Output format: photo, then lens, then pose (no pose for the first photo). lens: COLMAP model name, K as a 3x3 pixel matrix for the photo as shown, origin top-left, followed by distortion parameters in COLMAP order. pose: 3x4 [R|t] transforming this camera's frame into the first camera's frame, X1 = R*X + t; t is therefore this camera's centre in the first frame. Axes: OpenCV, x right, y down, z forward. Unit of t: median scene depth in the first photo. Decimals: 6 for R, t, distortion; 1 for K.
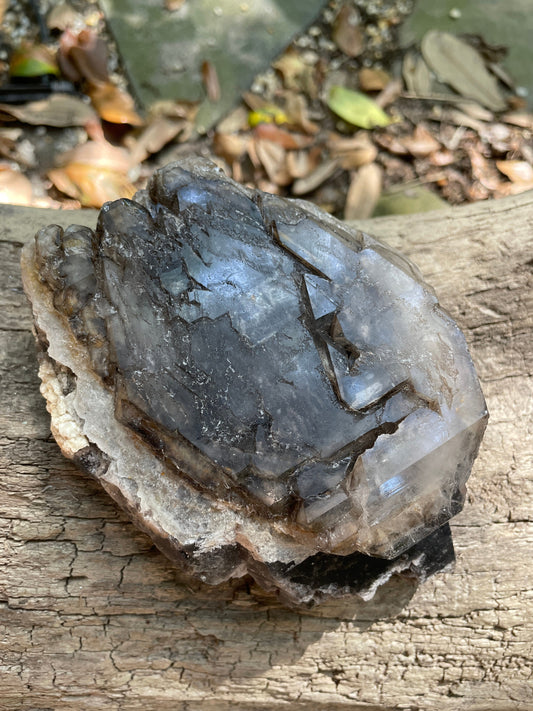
lens RADIAL K [[557.8, 0, 266.6], [0, 557.8, 343.4], [0, 0, 1]] dist [0.040656, -0.099472]
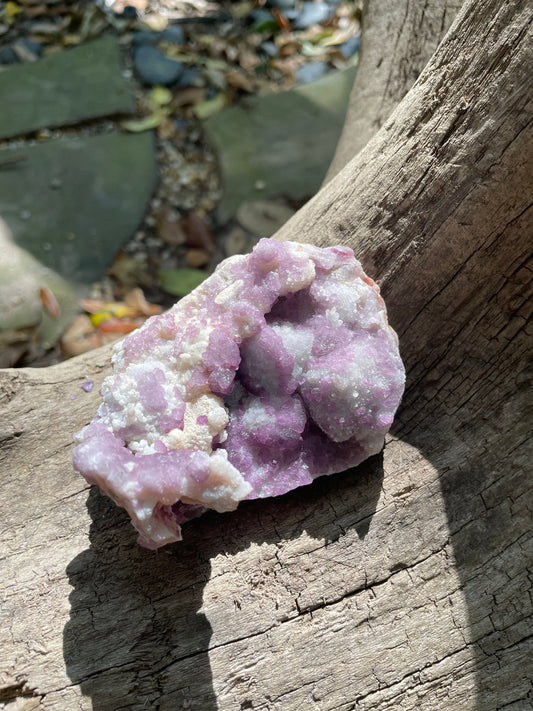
lens RADIAL K [[557.8, 0, 266.6], [0, 557.8, 343.4], [0, 0, 1]] dist [0.040656, -0.099472]
pose [[0.941763, -0.323112, 0.093170, 0.412799], [0.335526, 0.884380, -0.324491, 0.205988], [0.022449, 0.336854, 0.941289, 0.092665]]
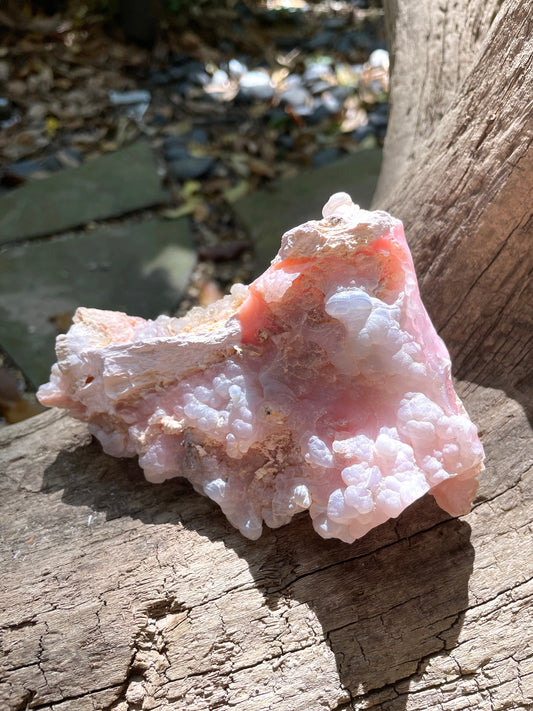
lens RADIAL K [[551.5, 0, 266.5], [0, 551.5, 355.5], [0, 0, 1]] dist [0.051547, -0.115299]
pose [[0.922896, -0.369902, 0.106939, 0.227236], [0.376301, 0.807575, -0.454115, 0.384175], [0.081617, 0.459342, 0.884502, 0.017054]]
